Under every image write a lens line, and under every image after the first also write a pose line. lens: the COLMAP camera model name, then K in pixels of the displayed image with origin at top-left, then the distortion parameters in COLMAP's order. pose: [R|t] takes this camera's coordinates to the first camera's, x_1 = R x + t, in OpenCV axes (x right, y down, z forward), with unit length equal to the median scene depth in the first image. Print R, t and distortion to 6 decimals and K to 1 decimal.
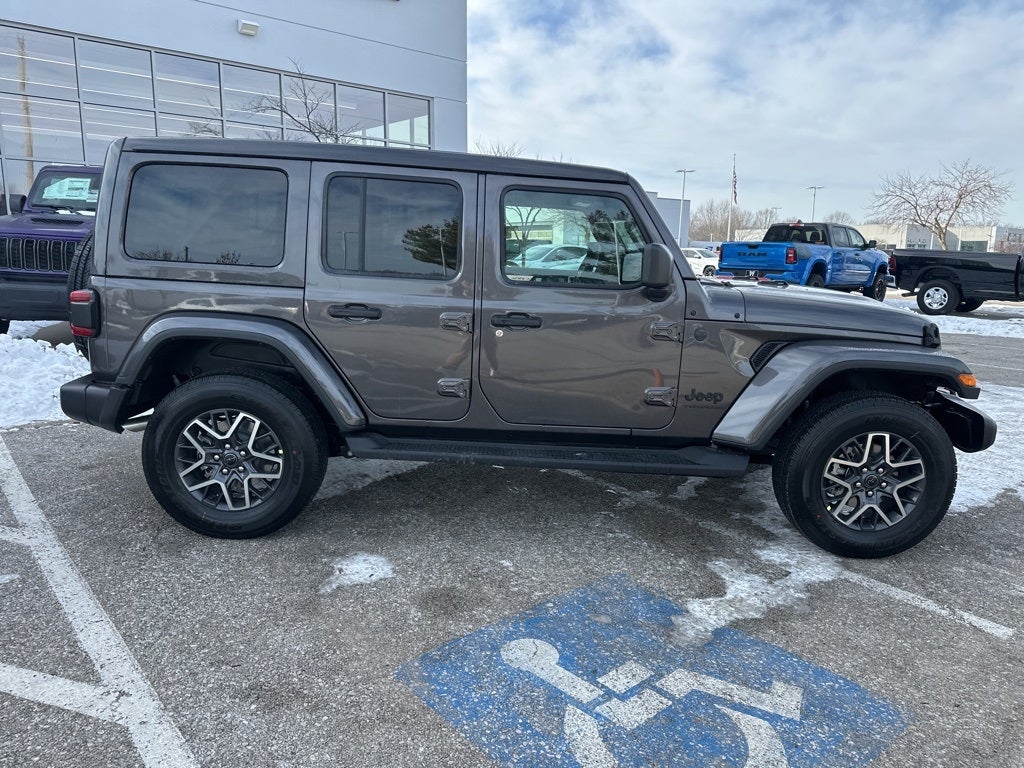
lens RADIAL K [[715.2, 0, 506.8], [0, 715.2, 373.0], [0, 0, 1]] dist [0.035726, -0.039872]
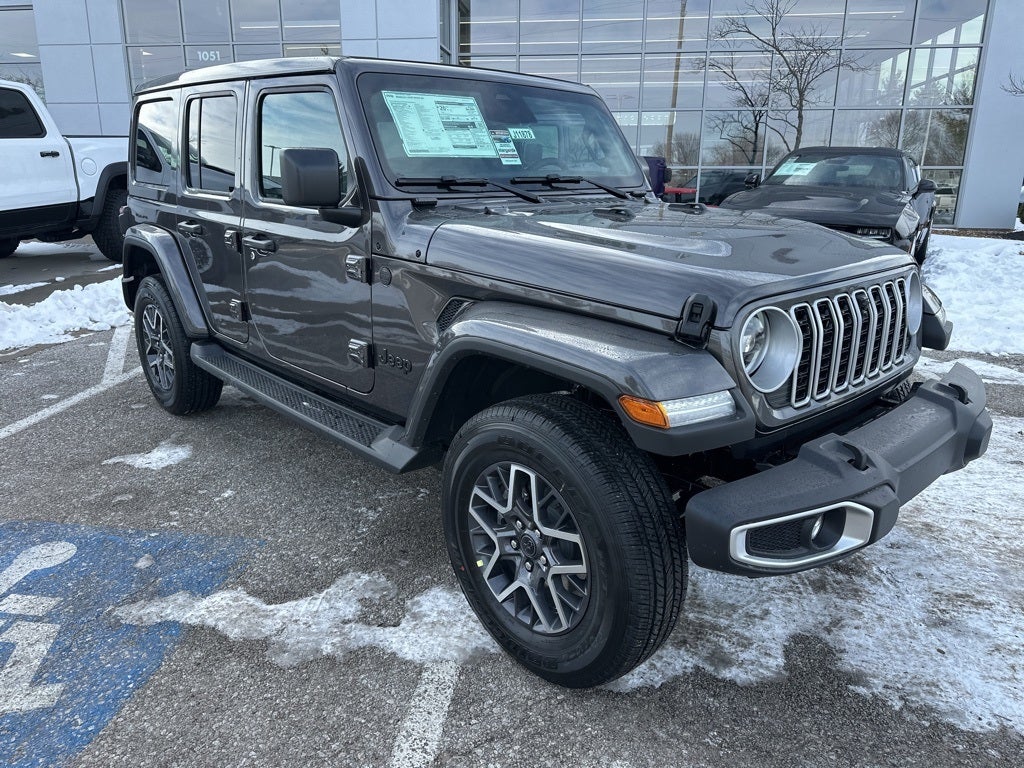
lens RADIAL K [[715.2, 0, 509.5], [0, 715.2, 381.2], [0, 0, 1]] dist [0.035726, -0.039872]
pose [[0.666768, 0.183071, -0.722430, 0.923759], [-0.120725, 0.983089, 0.137702, -0.064620], [0.735422, -0.004600, 0.677594, 0.608606]]
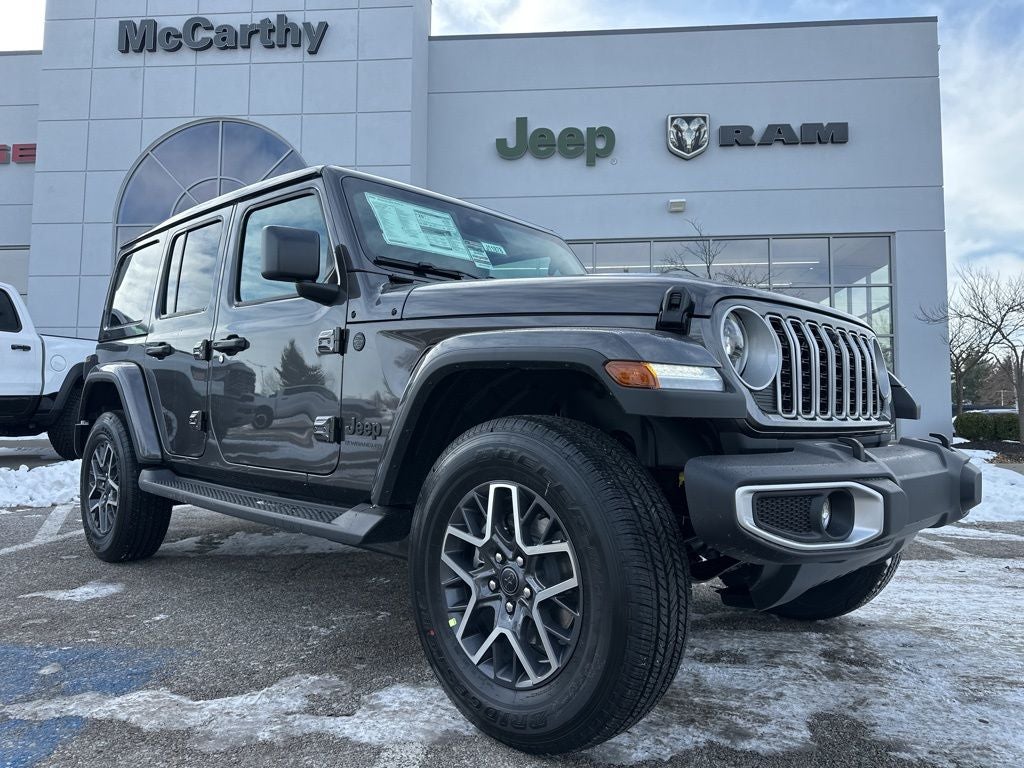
lens RADIAL K [[715.2, 0, 514.0], [0, 715.2, 385.5], [0, 0, 1]] dist [0.035726, -0.039872]
pose [[0.709104, -0.060402, -0.702512, 0.909533], [-0.112787, 0.973779, -0.197570, 0.117571], [0.696025, 0.219331, 0.683698, 0.634620]]
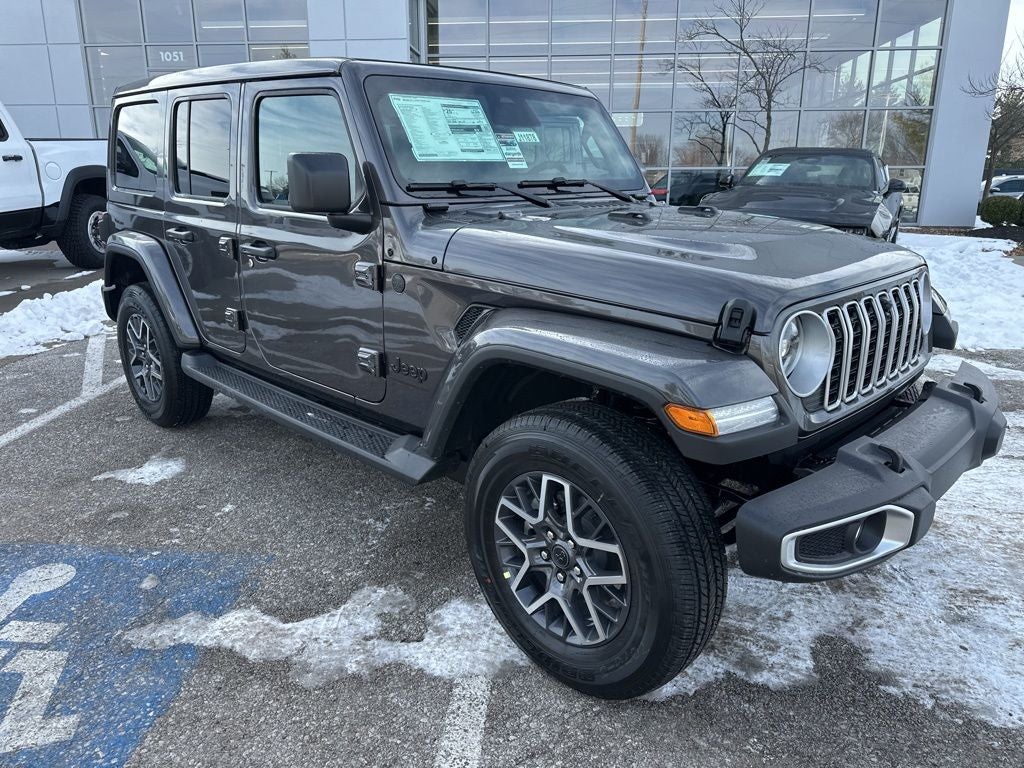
lens RADIAL K [[715.2, 0, 509.3], [0, 715.2, 383.1], [0, 0, 1]] dist [0.035726, -0.039872]
pose [[0.701781, 0.171088, -0.691544, 0.879980], [-0.108672, 0.985082, 0.133429, -0.063461], [0.704056, -0.018486, 0.709904, 0.579114]]
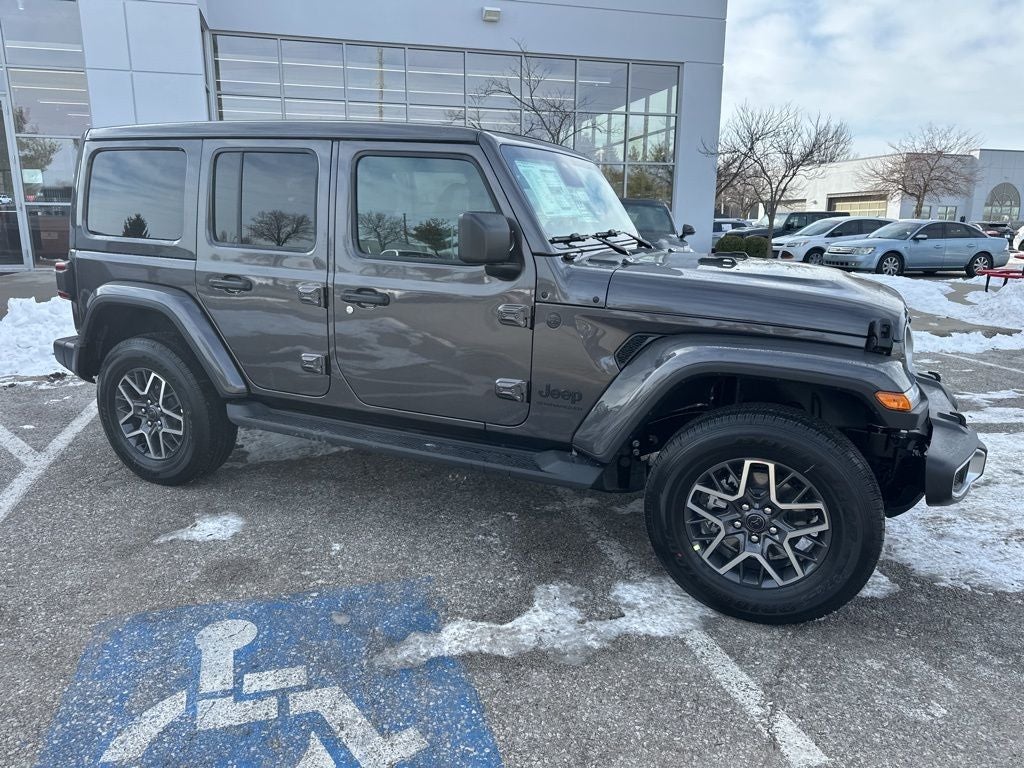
lens RADIAL K [[715.2, 0, 508.5], [0, 715.2, 385.6], [0, 0, 1]] dist [0.035726, -0.039872]
pose [[0.906637, 0.078599, -0.414525, 0.590422], [-0.059985, 0.996527, 0.057754, -0.022241], [0.417625, -0.027497, 0.908203, 0.213645]]
